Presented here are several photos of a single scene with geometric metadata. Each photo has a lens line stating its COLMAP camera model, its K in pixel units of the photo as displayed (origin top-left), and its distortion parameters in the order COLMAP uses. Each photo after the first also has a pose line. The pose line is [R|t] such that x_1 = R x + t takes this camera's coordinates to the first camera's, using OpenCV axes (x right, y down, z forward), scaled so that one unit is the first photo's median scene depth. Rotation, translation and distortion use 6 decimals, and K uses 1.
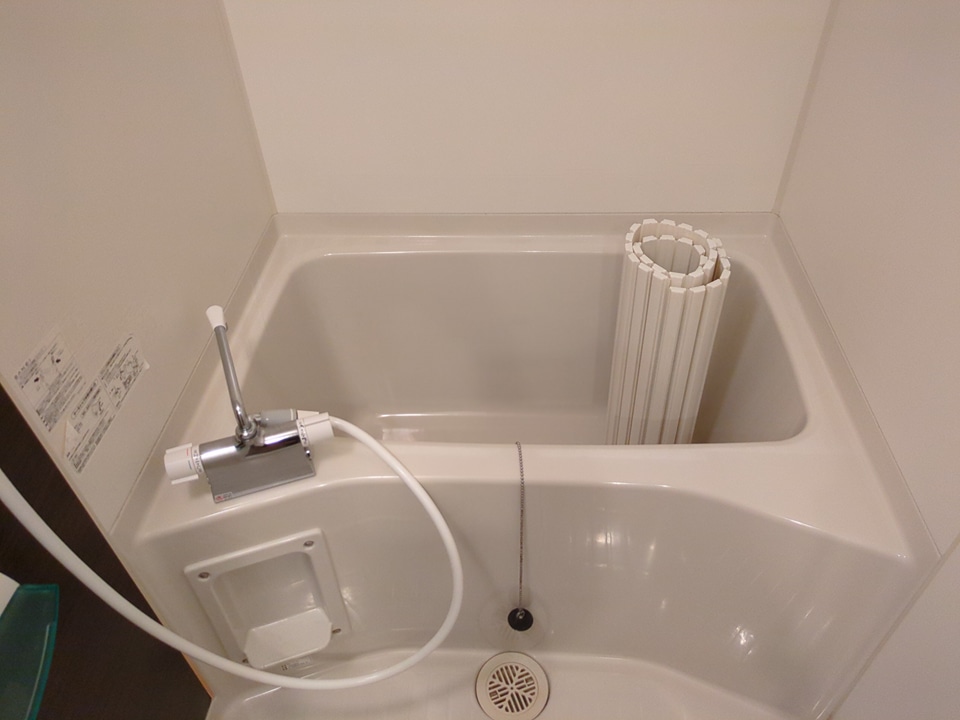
lens RADIAL K [[722.3, 0, 519.0], [0, 722.3, 370.4], [0, 0, 1]] dist [0.027750, -0.026770]
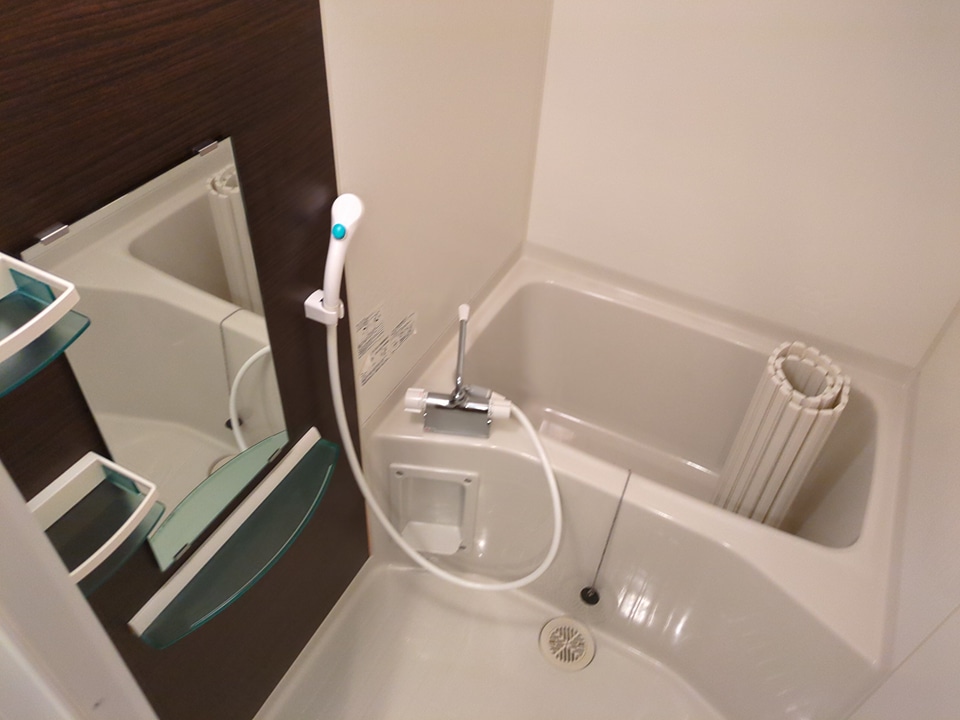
lens RADIAL K [[722.3, 0, 478.9], [0, 722.3, 359.4], [0, 0, 1]] dist [0.027750, -0.026770]
pose [[0.895288, 0.334505, -0.294221, 0.072572], [-0.335988, 0.940688, 0.047101, -0.063818], [0.292525, 0.056686, 0.954576, -0.386369]]
